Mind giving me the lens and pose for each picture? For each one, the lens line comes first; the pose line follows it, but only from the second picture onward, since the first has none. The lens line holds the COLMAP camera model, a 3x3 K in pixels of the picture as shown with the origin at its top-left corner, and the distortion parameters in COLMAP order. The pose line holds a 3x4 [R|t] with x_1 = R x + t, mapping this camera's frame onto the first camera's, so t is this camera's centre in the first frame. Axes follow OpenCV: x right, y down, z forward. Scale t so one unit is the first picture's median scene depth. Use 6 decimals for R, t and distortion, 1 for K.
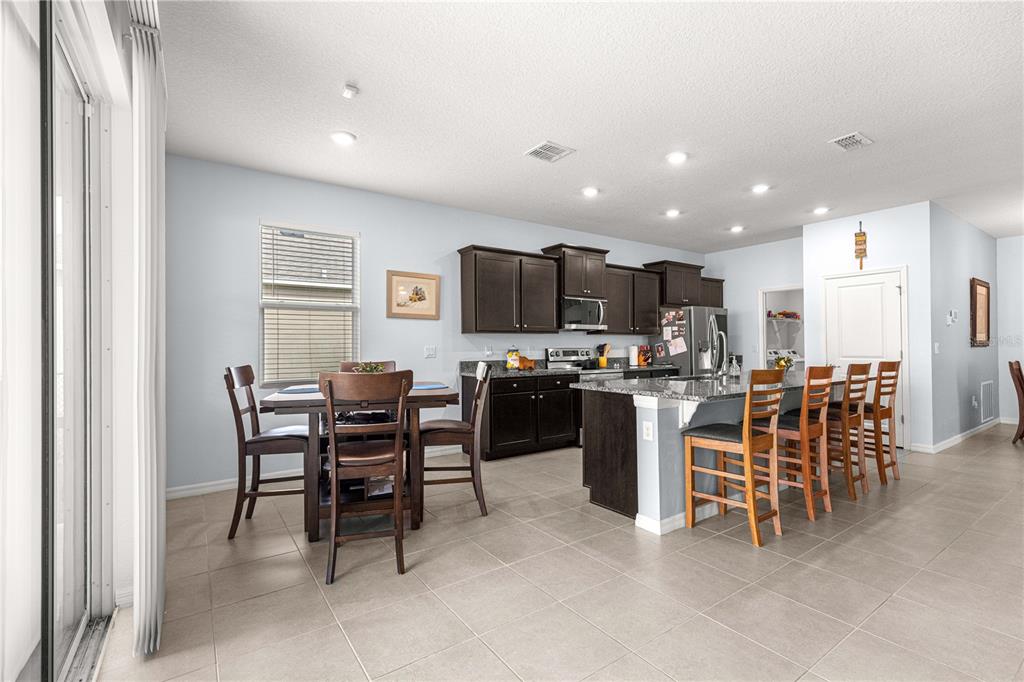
lens RADIAL K [[454.1, 0, 512.8], [0, 454.1, 339.1], [0, 0, 1]] dist [0.005322, -0.000517]
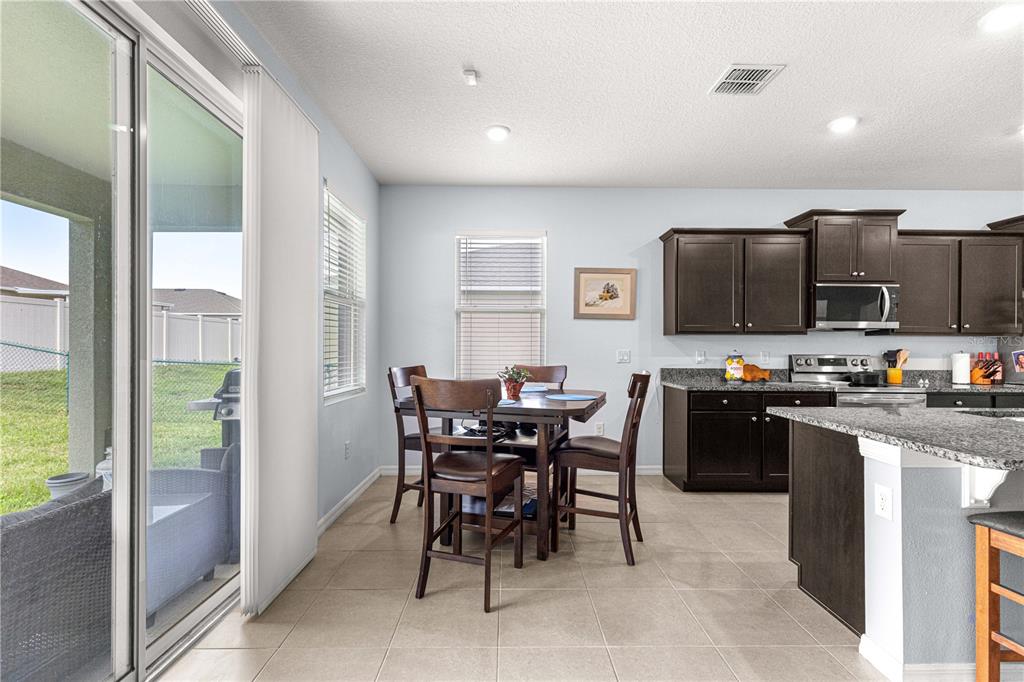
lens RADIAL K [[454.1, 0, 509.9], [0, 454.1, 348.0], [0, 0, 1]] dist [0.005322, -0.000517]
pose [[0.830620, 0.010290, -0.556745, 0.138559], [-0.001772, 0.999873, 0.015837, -0.002022], [0.556837, -0.012167, 0.830533, 0.155324]]
